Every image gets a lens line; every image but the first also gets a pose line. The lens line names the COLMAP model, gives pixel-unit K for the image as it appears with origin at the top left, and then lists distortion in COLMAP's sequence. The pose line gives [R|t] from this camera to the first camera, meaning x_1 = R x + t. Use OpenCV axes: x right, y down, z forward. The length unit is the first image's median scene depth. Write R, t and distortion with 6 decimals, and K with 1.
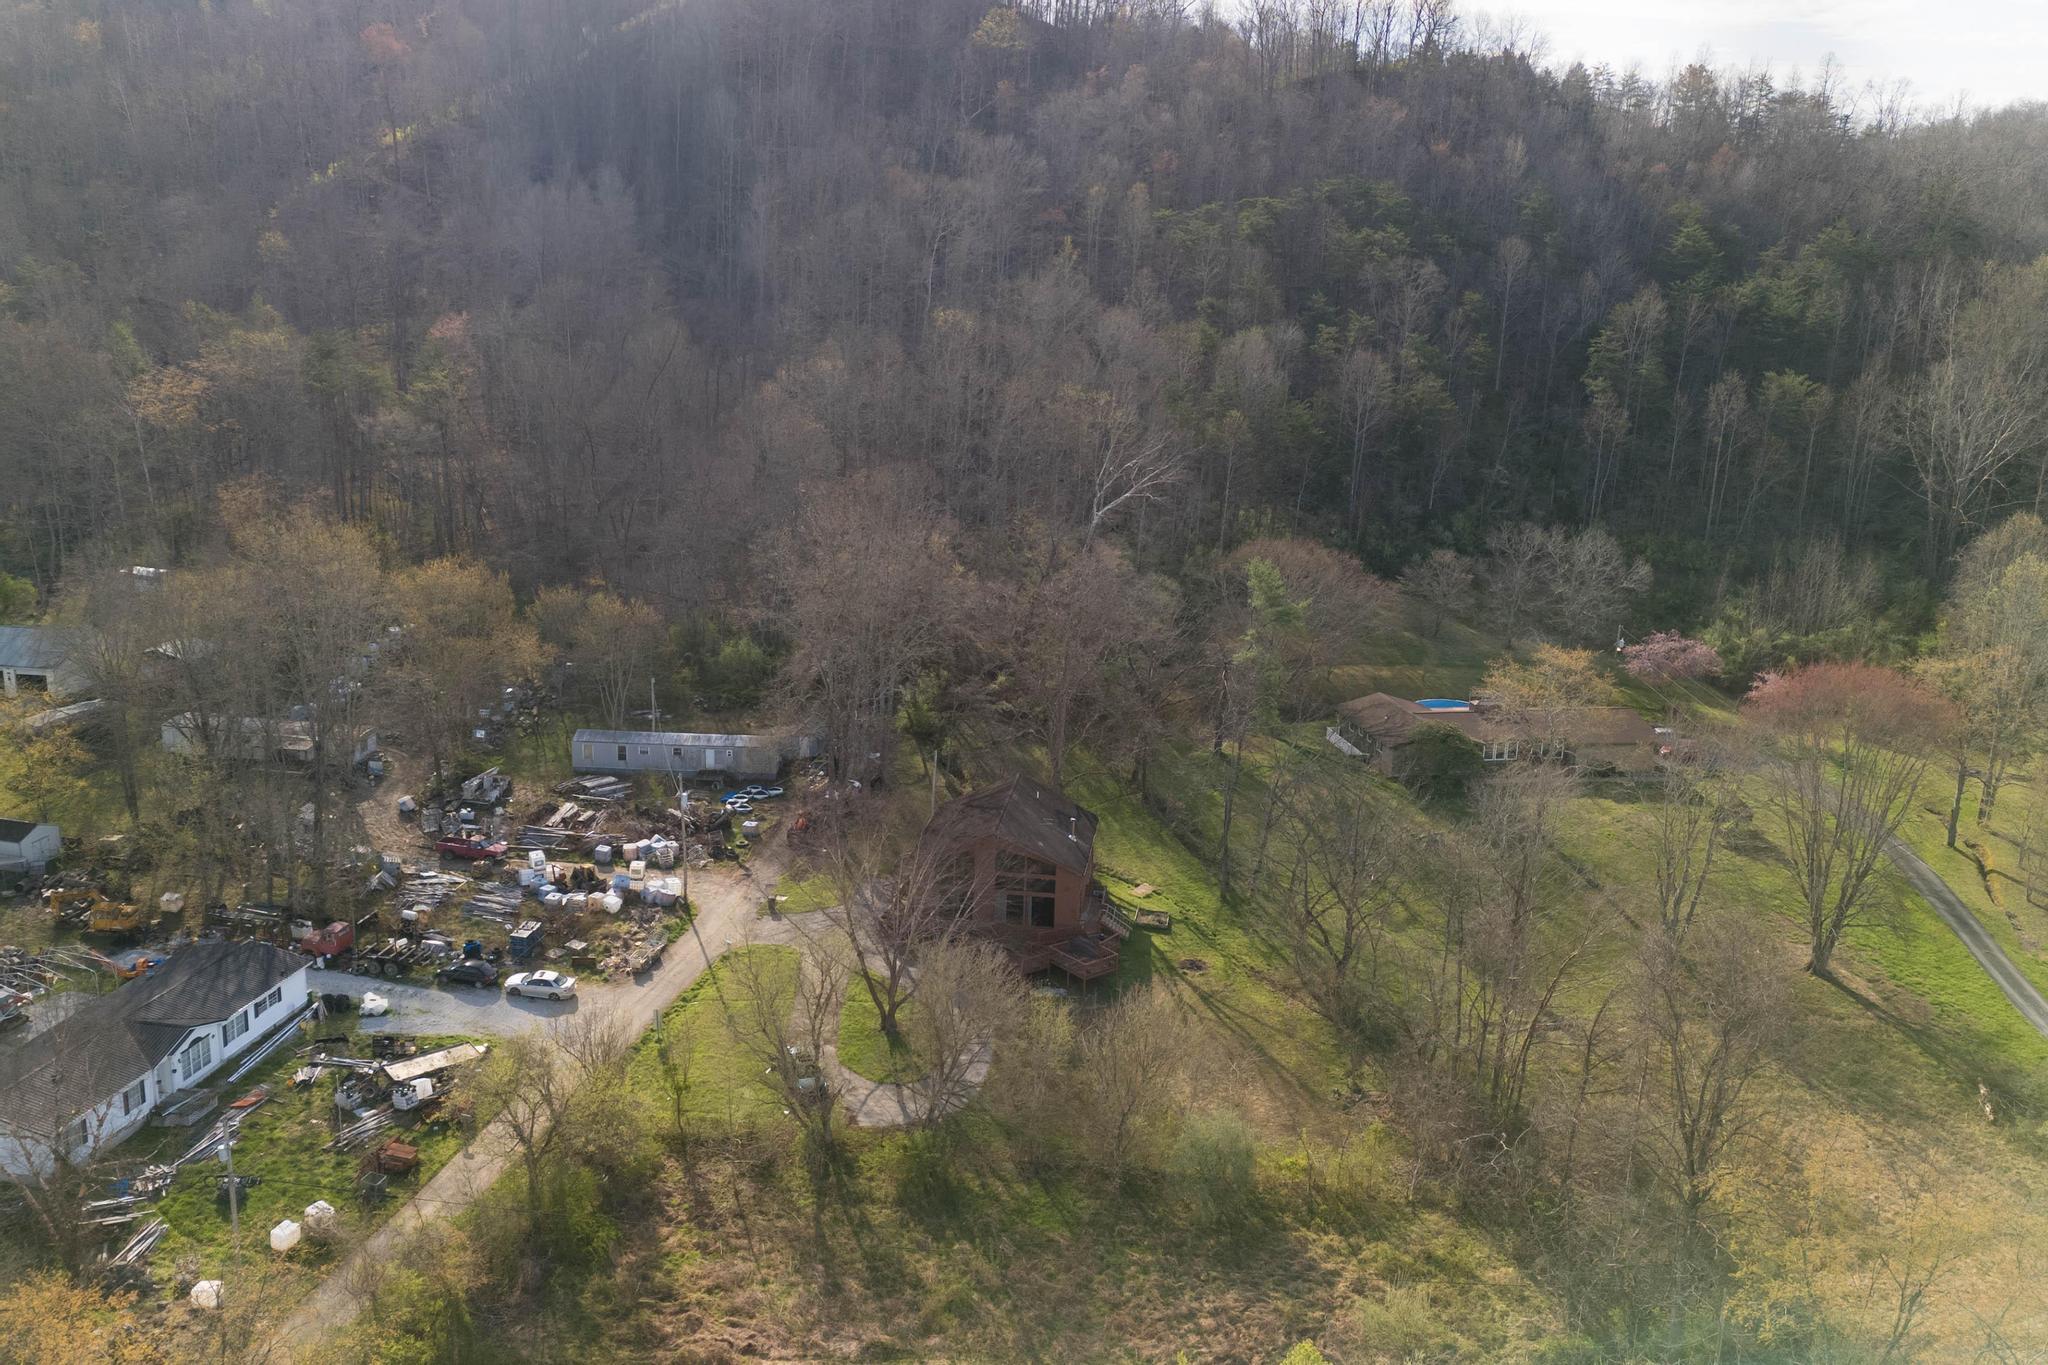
lens RADIAL K [[1432.0, 0, 1024.0], [0, 1432.0, 682.5], [0, 0, 1]] dist [0.040979, -0.006864]
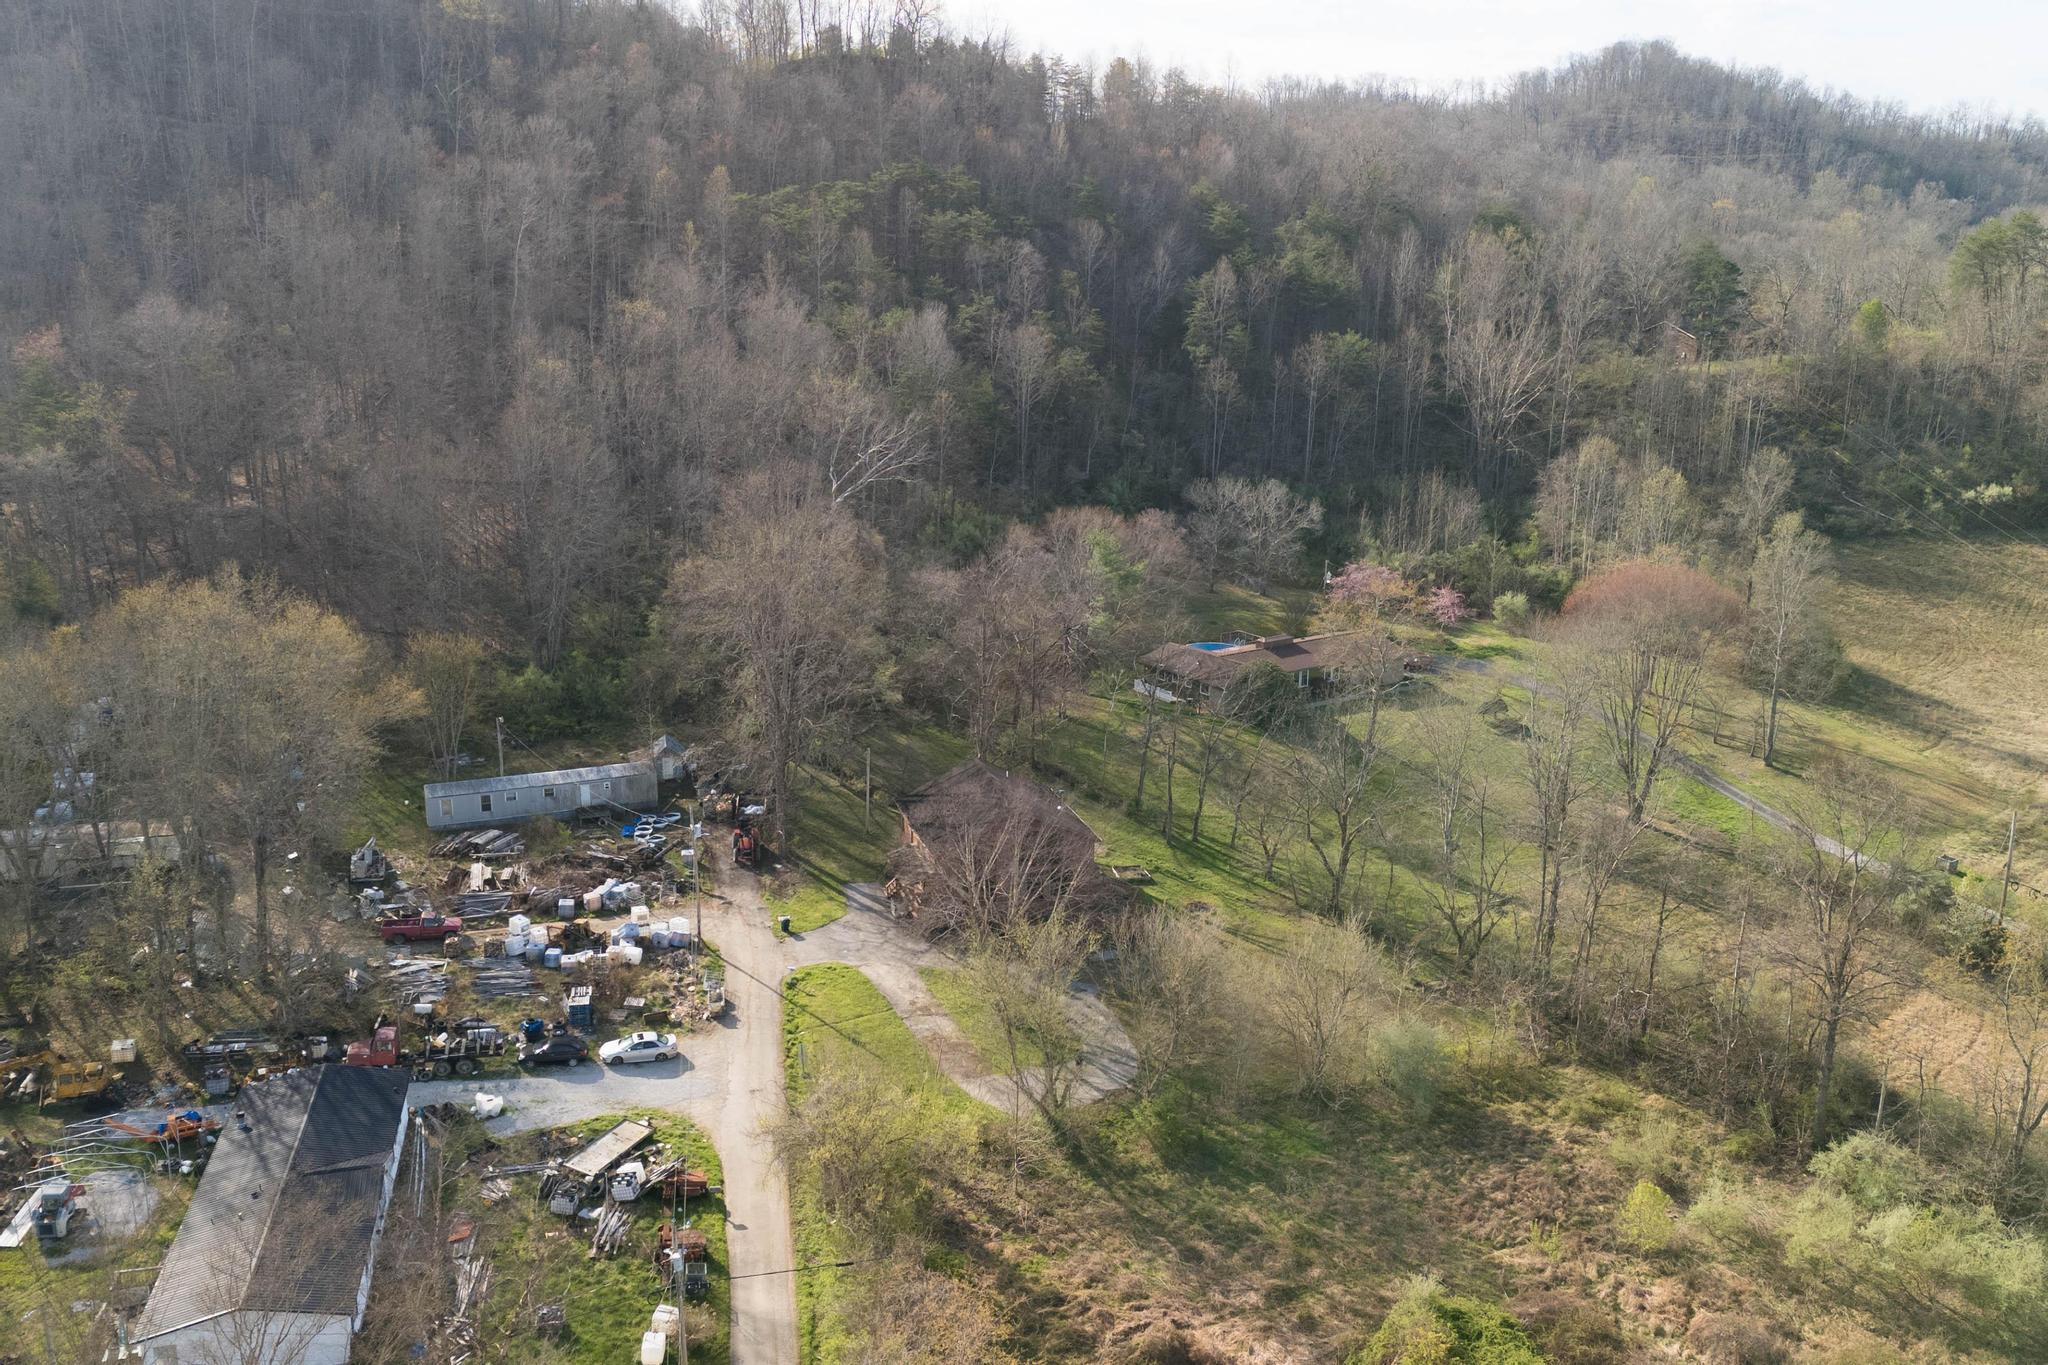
lens RADIAL K [[1413.3, 0, 1024.0], [0, 1413.3, 682.5], [0, 0, 1]] dist [0.073601, -0.063434]
pose [[0.934704, -0.127081, 0.331932, -0.302583], [0.122227, 0.991865, 0.035553, -0.020714], [-0.333750, 0.007340, 0.942633, 0.040952]]
